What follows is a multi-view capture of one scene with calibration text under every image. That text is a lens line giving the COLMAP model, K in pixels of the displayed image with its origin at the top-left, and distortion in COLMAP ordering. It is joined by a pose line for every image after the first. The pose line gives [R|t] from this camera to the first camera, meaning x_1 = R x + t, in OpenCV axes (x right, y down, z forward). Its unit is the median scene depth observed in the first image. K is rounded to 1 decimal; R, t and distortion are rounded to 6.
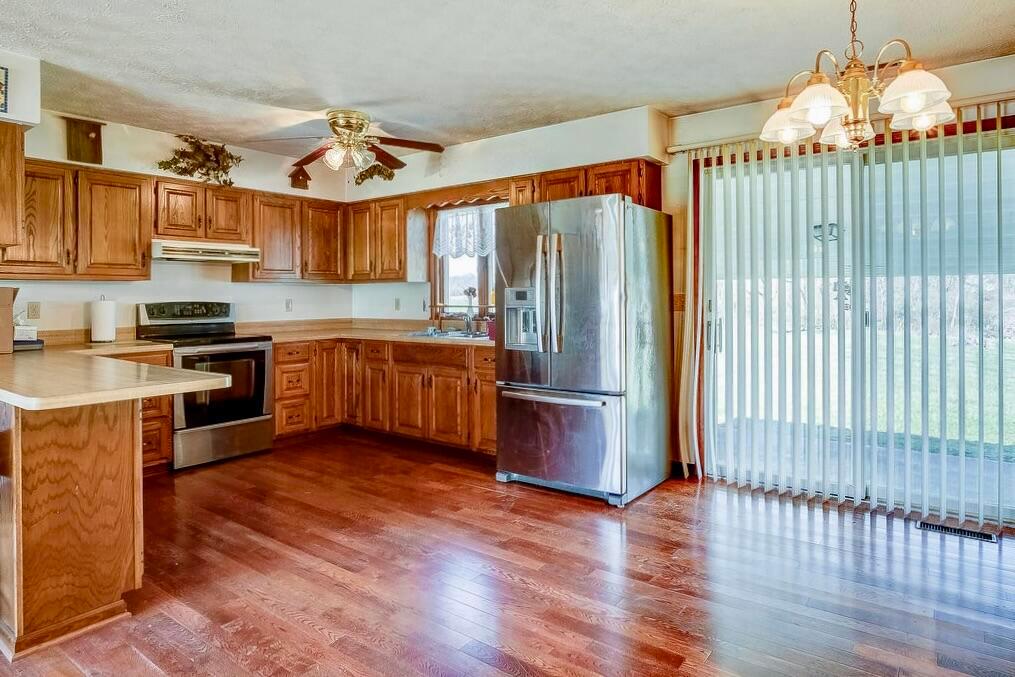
lens RADIAL K [[606.4, 0, 508.6], [0, 606.4, 275.4], [0, 0, 1]] dist [-0.023353, 0.001506]
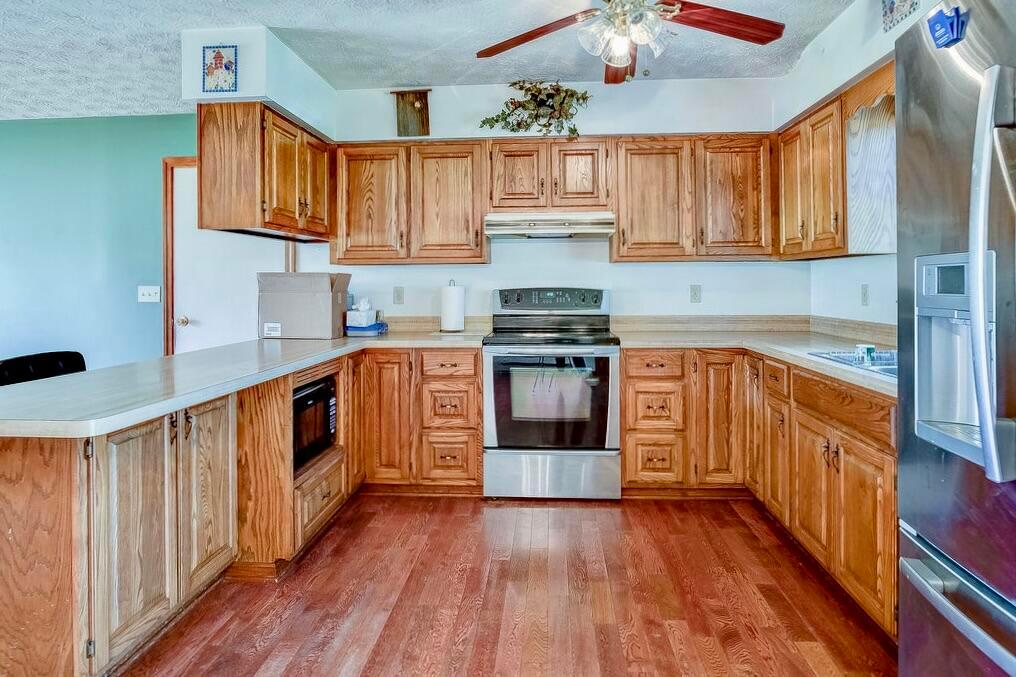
lens RADIAL K [[607.0, 0, 509.1], [0, 607.0, 275.3], [0, 0, 1]] dist [-0.023353, 0.001506]
pose [[0.546347, -0.007301, -0.837527, 0.135827], [0.030316, 0.999479, 0.011063, 0.017521], [0.837010, -0.031435, 0.546283, 0.553844]]
